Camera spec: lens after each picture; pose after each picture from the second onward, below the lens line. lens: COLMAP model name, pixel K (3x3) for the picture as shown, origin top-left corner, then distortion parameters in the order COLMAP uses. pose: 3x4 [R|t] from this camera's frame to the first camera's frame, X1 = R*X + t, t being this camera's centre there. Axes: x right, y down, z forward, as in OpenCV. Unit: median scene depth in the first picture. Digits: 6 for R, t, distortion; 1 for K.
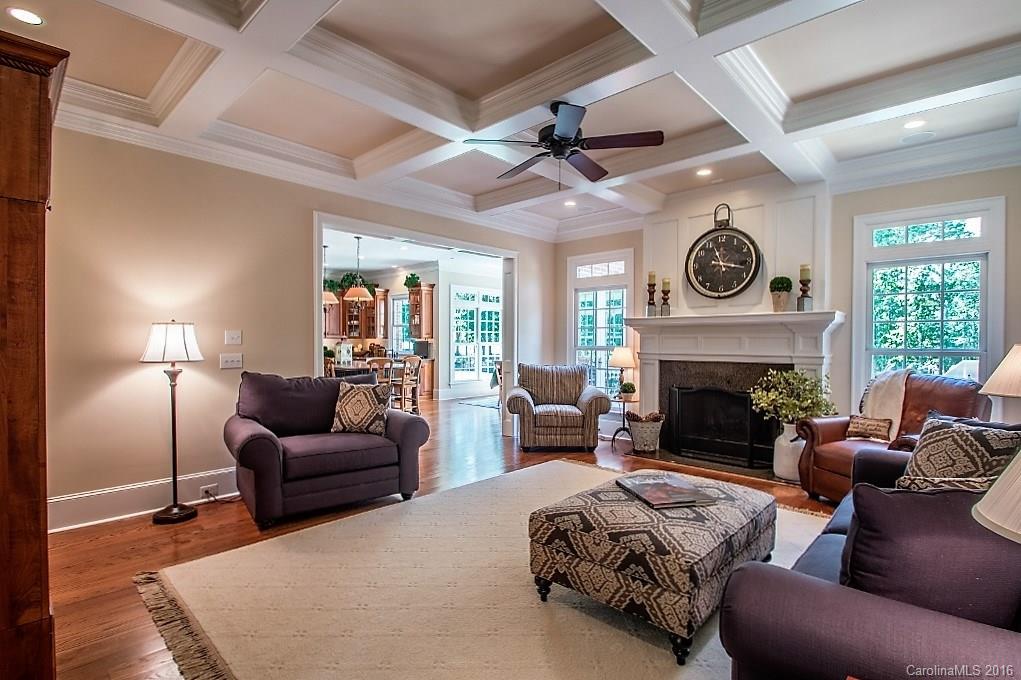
lens RADIAL K [[496.0, 0, 513.2], [0, 496.0, 343.9], [0, 0, 1]] dist [-0.001001, -0.000315]
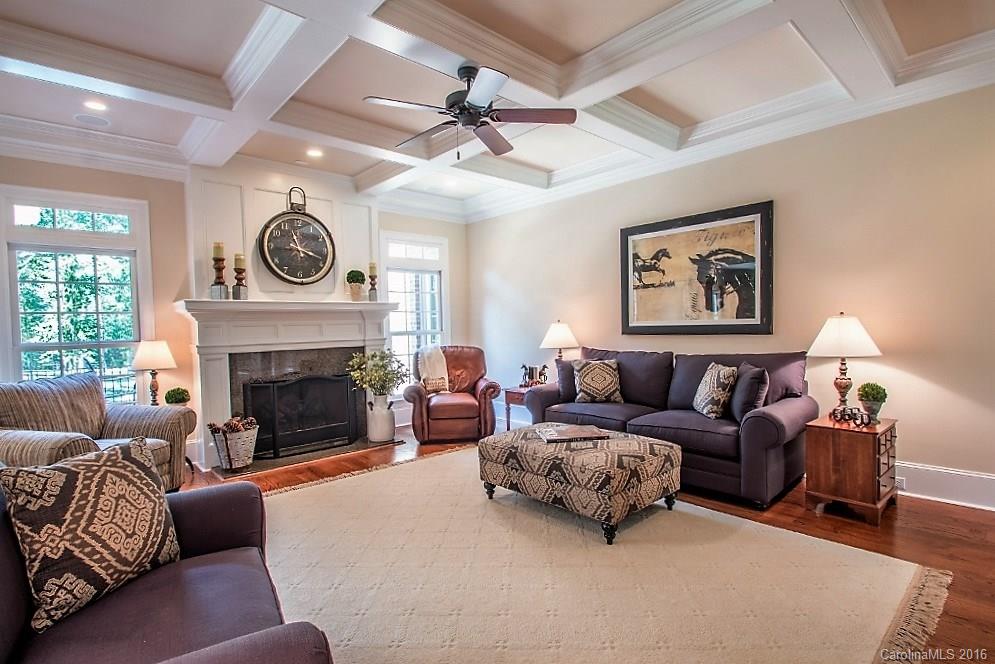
lens RADIAL K [[483.4, 0, 500.1], [0, 483.4, 335.8], [0, 0, 1]] dist [-0.001001, -0.000315]
pose [[0.082199, -0.028829, 0.996199, -0.489426], [0.031059, 0.999170, 0.026352, -0.003573], [-0.996132, 0.028775, 0.083026, 0.525933]]
